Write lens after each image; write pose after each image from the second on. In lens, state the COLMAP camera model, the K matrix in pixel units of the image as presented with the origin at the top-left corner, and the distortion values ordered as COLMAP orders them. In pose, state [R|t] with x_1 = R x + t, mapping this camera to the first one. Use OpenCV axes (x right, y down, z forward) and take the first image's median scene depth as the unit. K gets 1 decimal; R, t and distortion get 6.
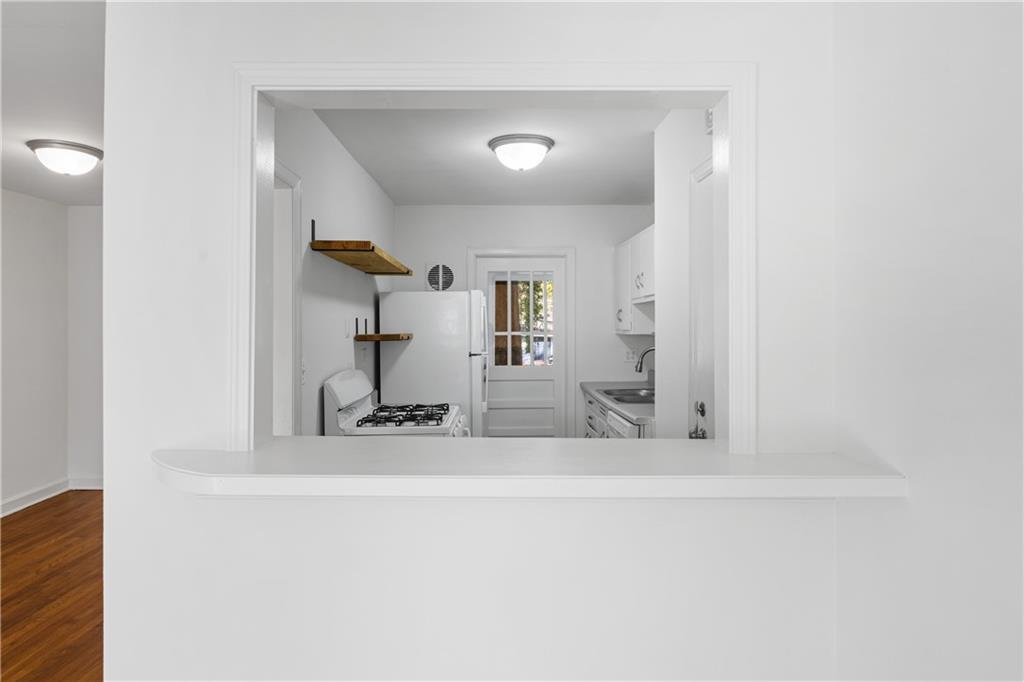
lens RADIAL K [[557.5, 0, 509.8], [0, 557.5, 321.5], [0, 0, 1]] dist [0.000612, 0.000006]
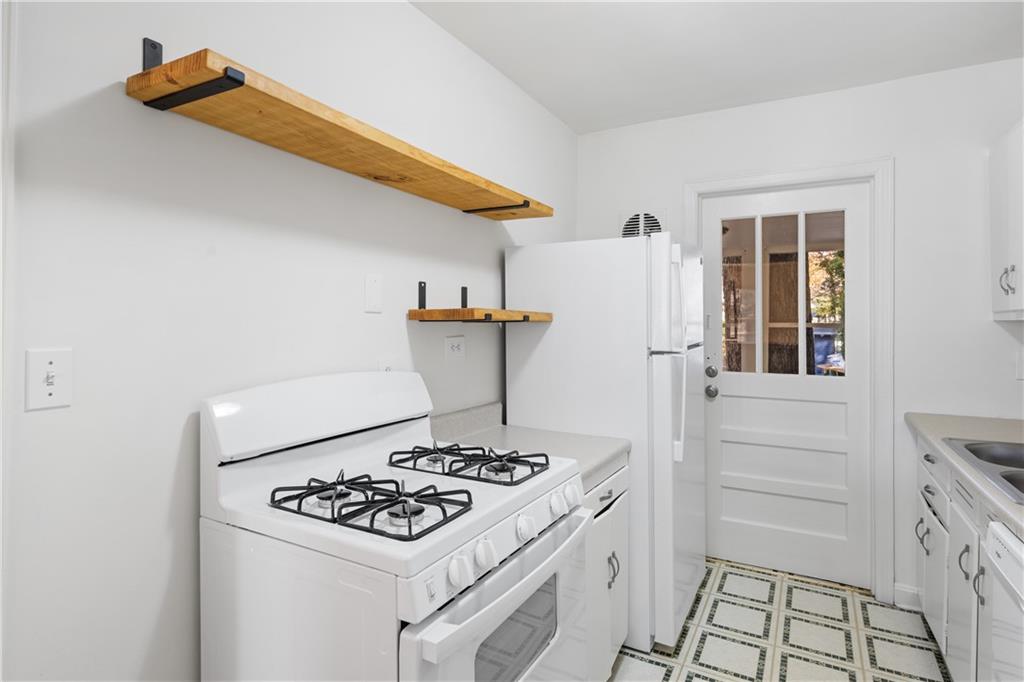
lens RADIAL K [[547.2, 0, 511.4], [0, 547.2, 312.3], [0, 0, 1]] dist [0.020944, -0.000618]
pose [[0.873053, 0.000107, -0.487625, 0.069538], [-0.003803, 0.999971, -0.006590, 0.023907], [0.487610, 0.007608, 0.873028, 0.446989]]
